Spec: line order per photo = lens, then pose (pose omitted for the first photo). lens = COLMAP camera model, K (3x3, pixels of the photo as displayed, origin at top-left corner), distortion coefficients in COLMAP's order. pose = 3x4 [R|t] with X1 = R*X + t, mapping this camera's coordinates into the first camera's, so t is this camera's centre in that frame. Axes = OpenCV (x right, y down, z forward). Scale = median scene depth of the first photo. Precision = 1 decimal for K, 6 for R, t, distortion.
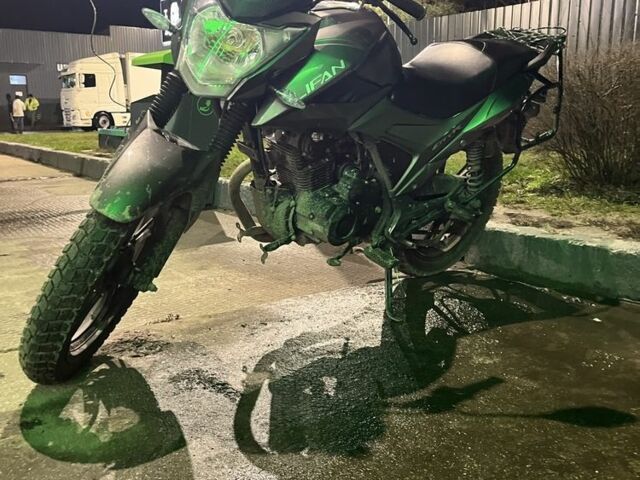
lens RADIAL K [[644.0, 0, 321.2], [0, 644.0, 241.9], [0, 0, 1]] dist [0.036023, 0.000000]
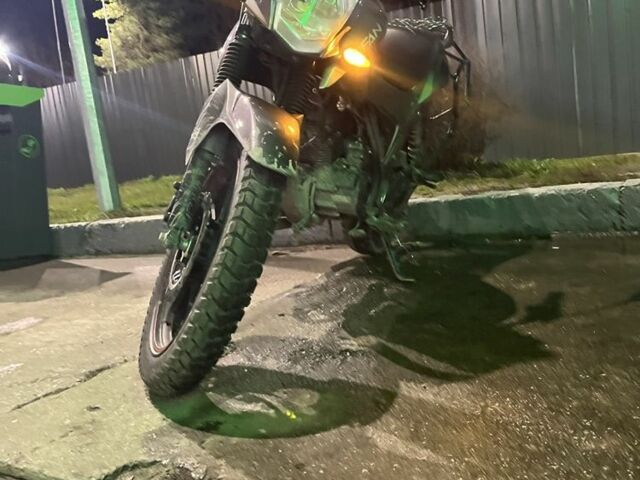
lens RADIAL K [[644.0, 0, 321.4], [0, 644.0, 237.9], [0, 0, 1]] dist [0.036023, 0.000000]
pose [[0.910755, -0.168797, 0.376872, -0.429286], [0.196773, 0.979762, -0.036701, 0.067933], [-0.363050, 0.107583, 0.925538, 0.084638]]
